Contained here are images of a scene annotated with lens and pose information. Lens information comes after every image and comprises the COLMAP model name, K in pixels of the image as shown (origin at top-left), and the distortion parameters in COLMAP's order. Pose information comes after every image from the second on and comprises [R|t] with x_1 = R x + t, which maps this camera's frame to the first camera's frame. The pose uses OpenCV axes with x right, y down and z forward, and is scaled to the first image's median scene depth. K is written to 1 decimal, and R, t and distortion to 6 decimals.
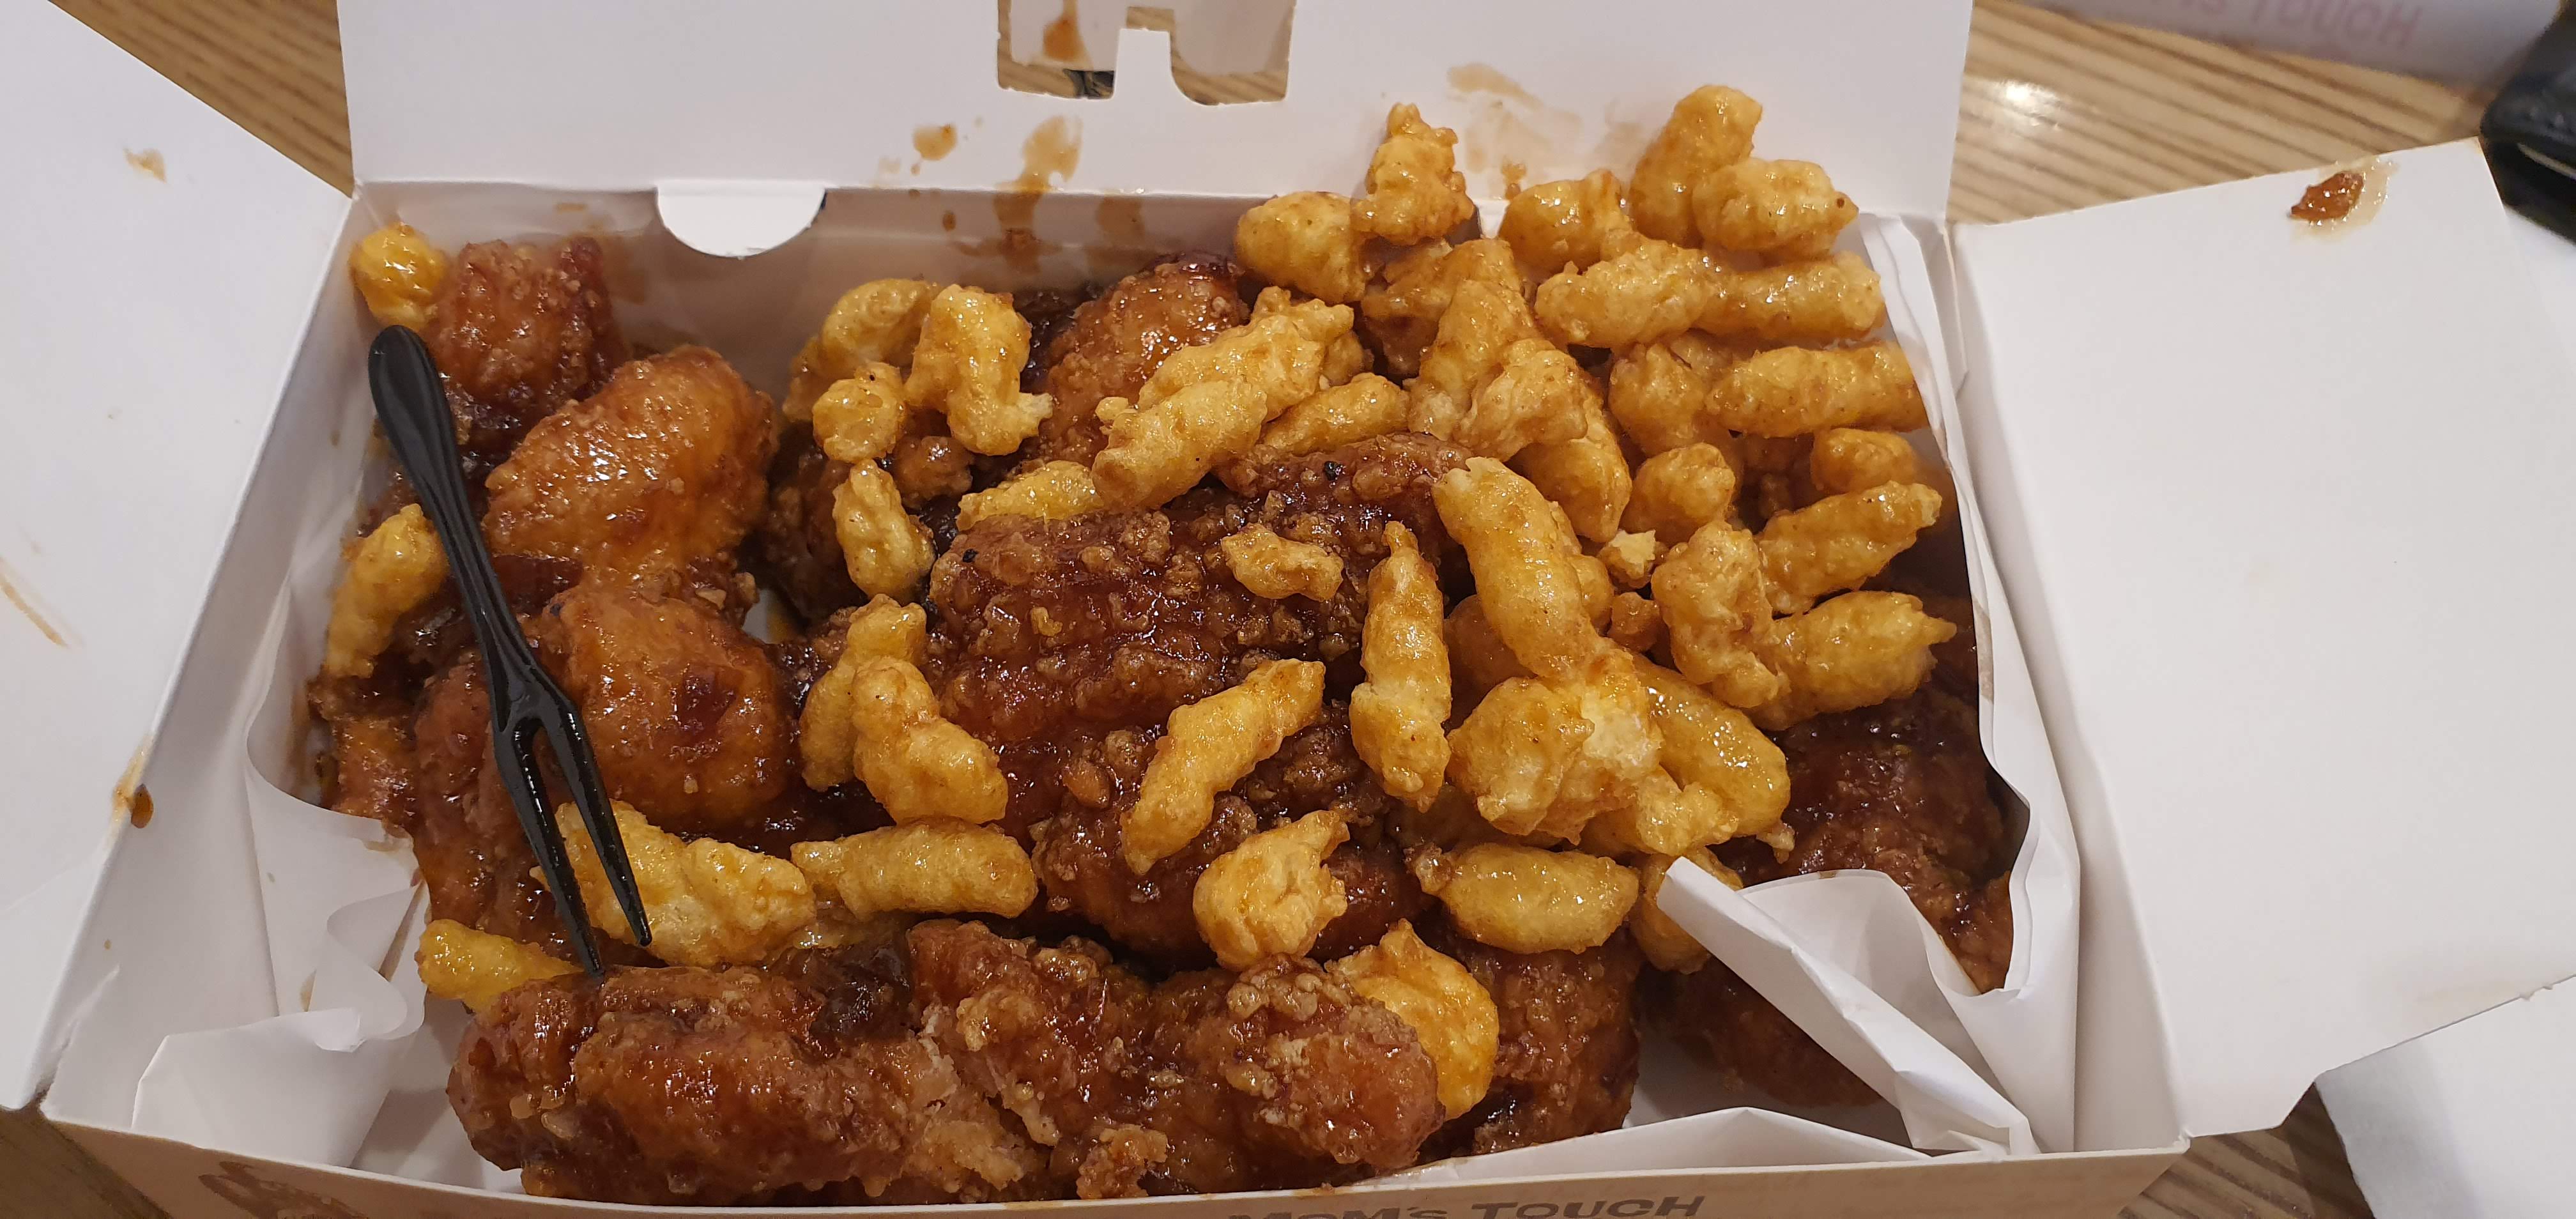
lens RADIAL K [[2143.7, 0, 1288.0], [0, 2143.7, 609.5], [0, 0, 1]] dist [-0.089197, -0.003517]
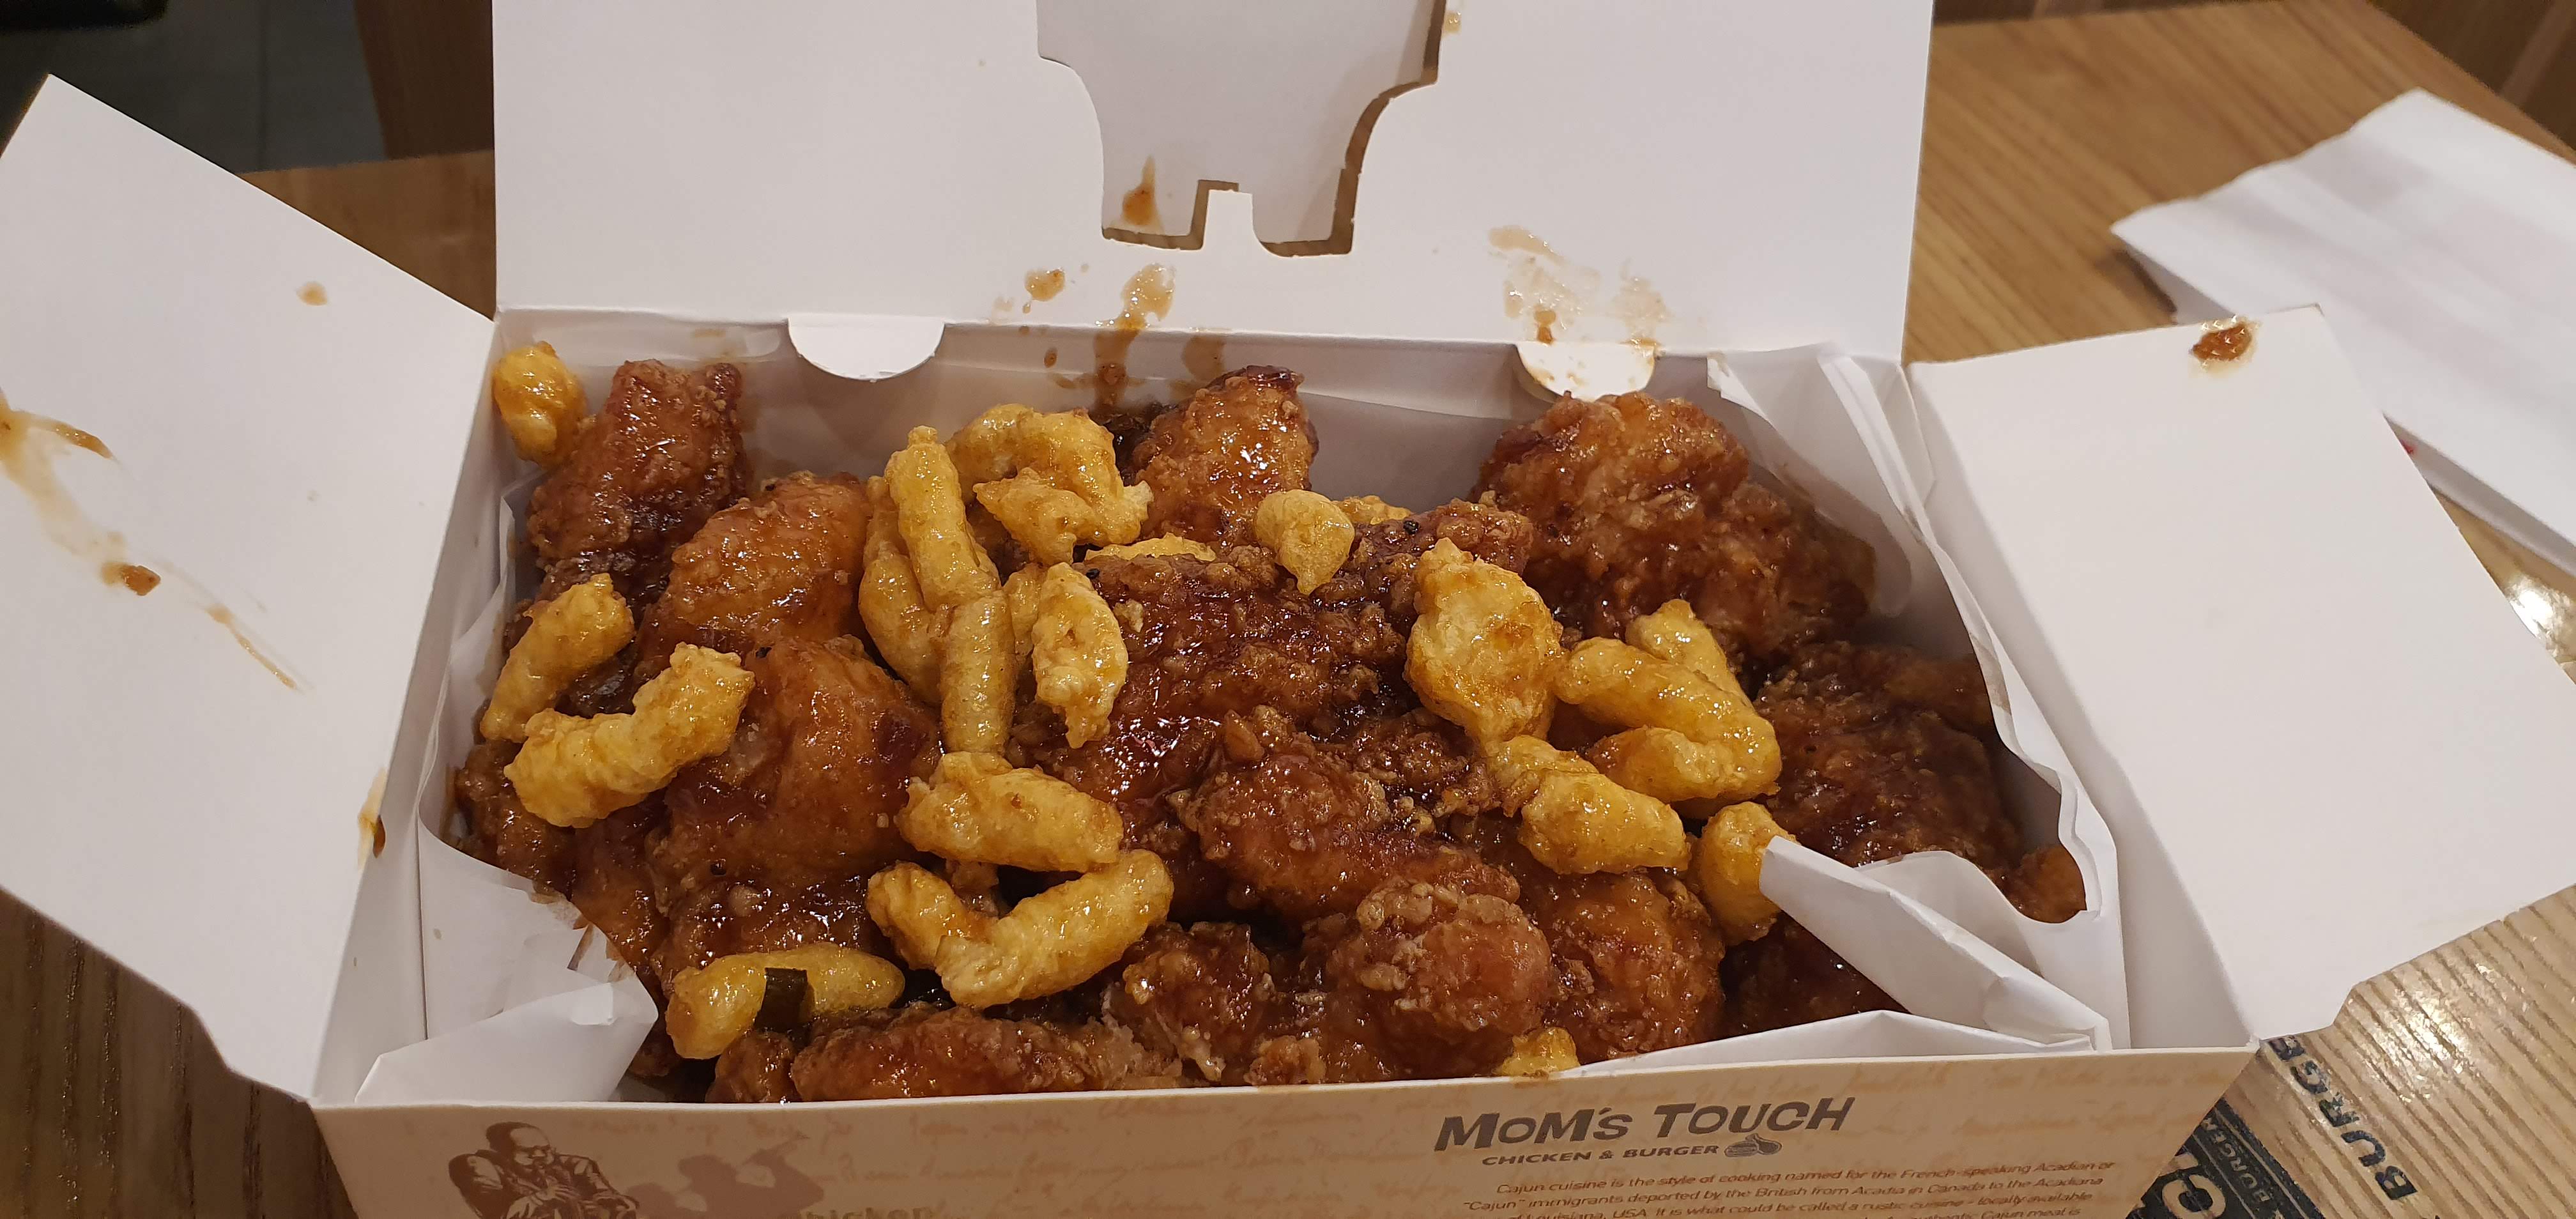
lens RADIAL K [[2143.7, 0, 1288.0], [0, 2143.7, 609.5], [0, 0, 1]] dist [-0.089197, -0.003517]
pose [[0.992412, -0.003227, 0.122911, -0.177901], [0.020758, 0.989703, -0.141622, 0.115529], [-0.121188, 0.143099, 0.982261, -0.108889]]
